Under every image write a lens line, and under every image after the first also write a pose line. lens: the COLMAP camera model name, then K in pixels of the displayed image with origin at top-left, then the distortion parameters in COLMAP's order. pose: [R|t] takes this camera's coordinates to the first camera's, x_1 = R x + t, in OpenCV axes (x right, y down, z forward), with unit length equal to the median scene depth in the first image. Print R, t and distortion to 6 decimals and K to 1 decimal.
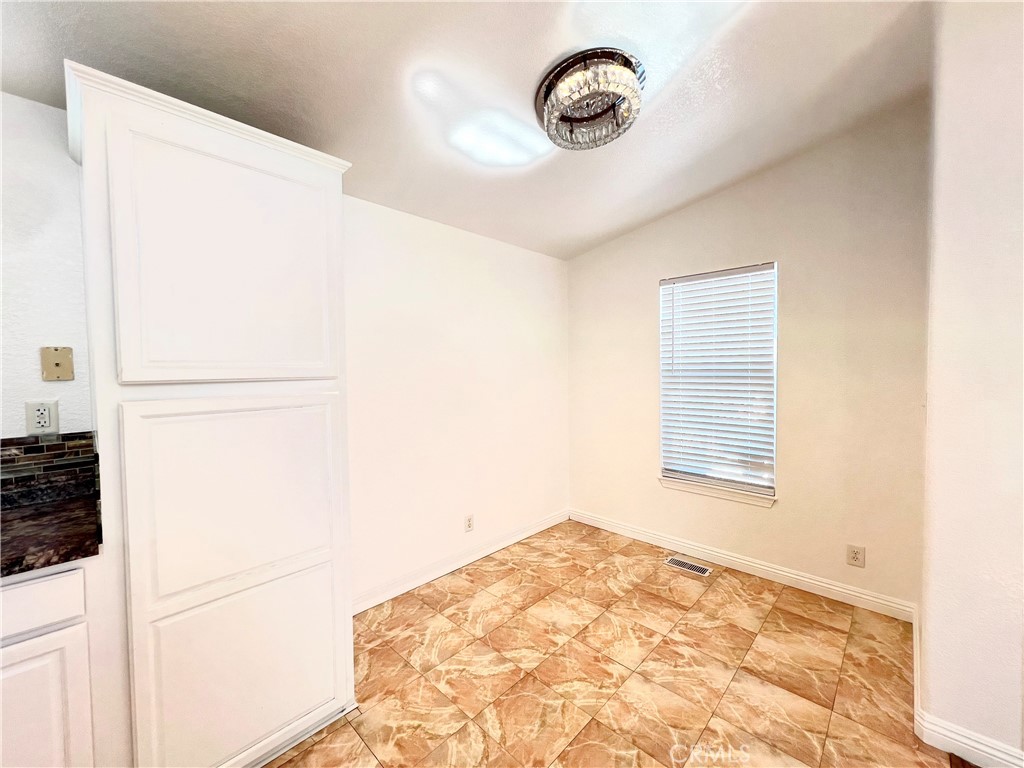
lens RADIAL K [[412.1, 0, 513.8], [0, 412.1, 382.8], [0, 0, 1]] dist [-0.003080, -0.000018]
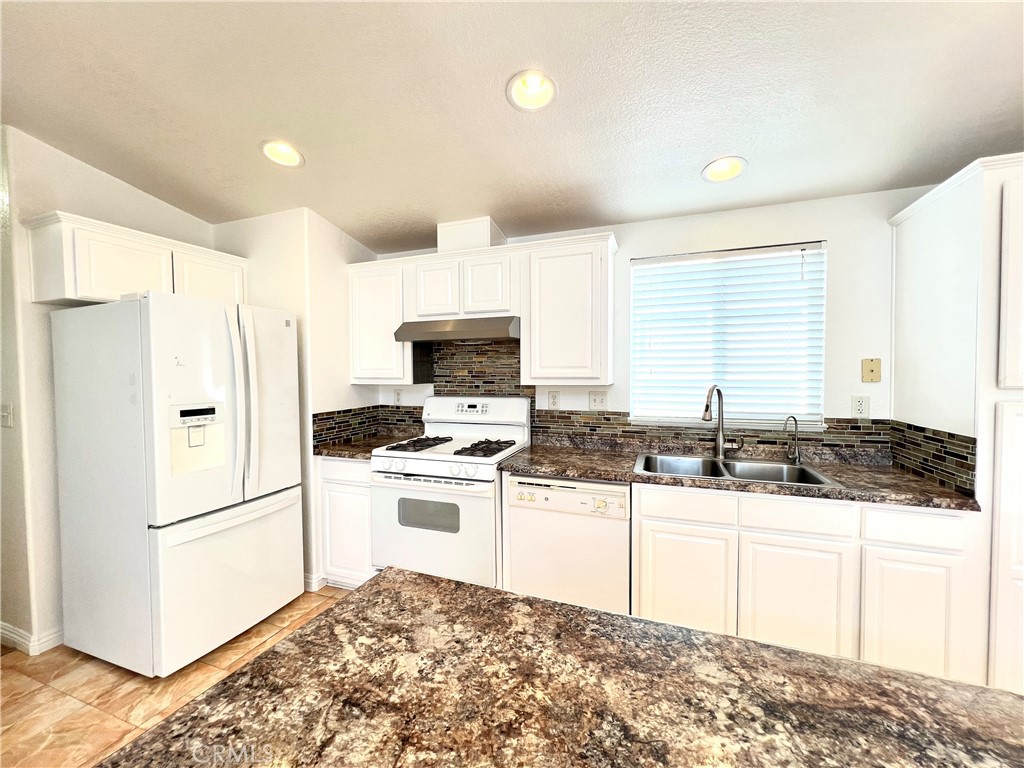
lens RADIAL K [[412.1, 0, 512.6], [0, 412.1, 384.3], [0, 0, 1]] dist [-0.003080, -0.000018]
pose [[0.397237, 0.035861, -0.917015, -0.293958], [-0.029454, 0.999220, 0.026316, 0.001707], [0.917243, 0.016556, 0.397983, -0.747371]]
